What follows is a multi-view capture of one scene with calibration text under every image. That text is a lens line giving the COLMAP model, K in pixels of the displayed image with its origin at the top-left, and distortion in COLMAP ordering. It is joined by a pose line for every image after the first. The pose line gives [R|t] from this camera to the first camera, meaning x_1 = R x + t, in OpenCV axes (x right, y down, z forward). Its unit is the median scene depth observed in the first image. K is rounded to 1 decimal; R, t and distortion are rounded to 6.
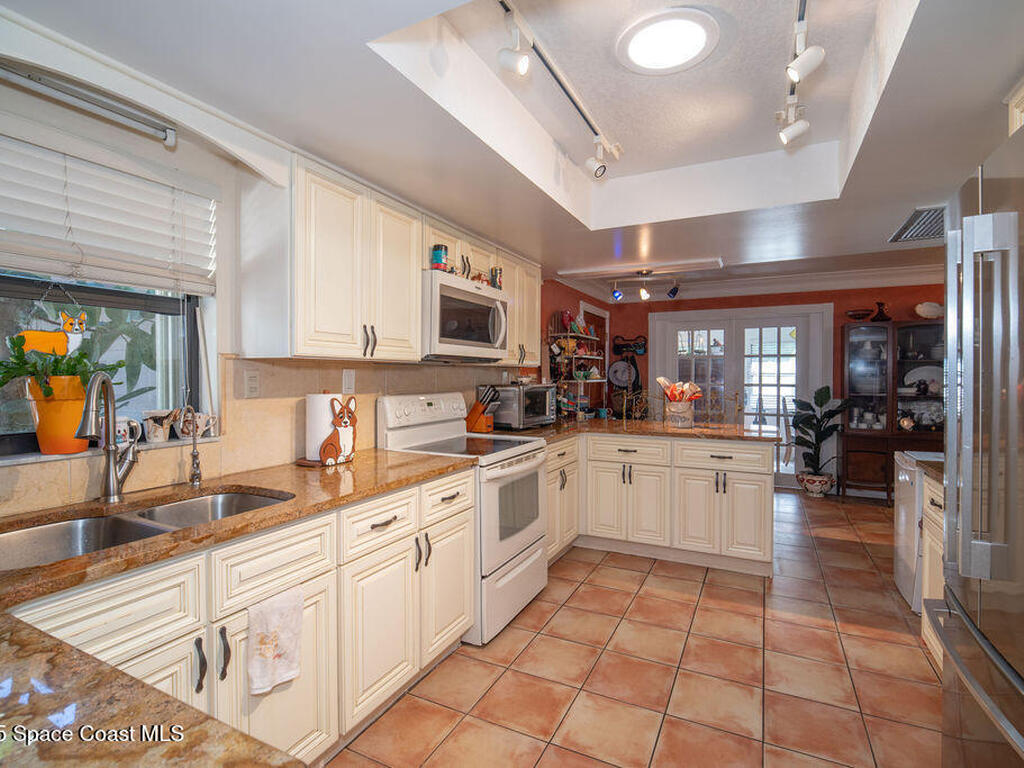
lens RADIAL K [[501.3, 0, 513.5], [0, 501.3, 380.9], [0, 0, 1]] dist [-0.005824, -0.000589]
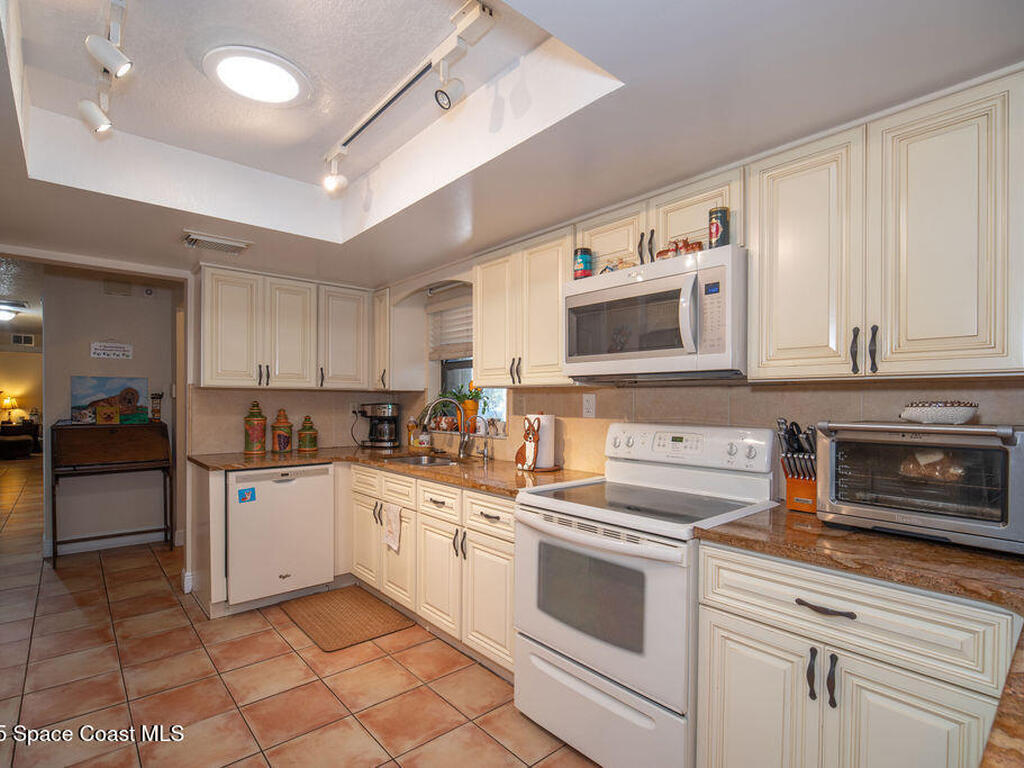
lens RADIAL K [[501.3, 0, 523.2], [0, 501.3, 404.6], [0, 0, 1]] dist [-0.005824, -0.000589]
pose [[-0.359806, 0.002797, -0.933023, 0.801353], [-0.017027, 0.999809, 0.009563, -0.009857], [0.932872, 0.019327, -0.359690, 1.408031]]
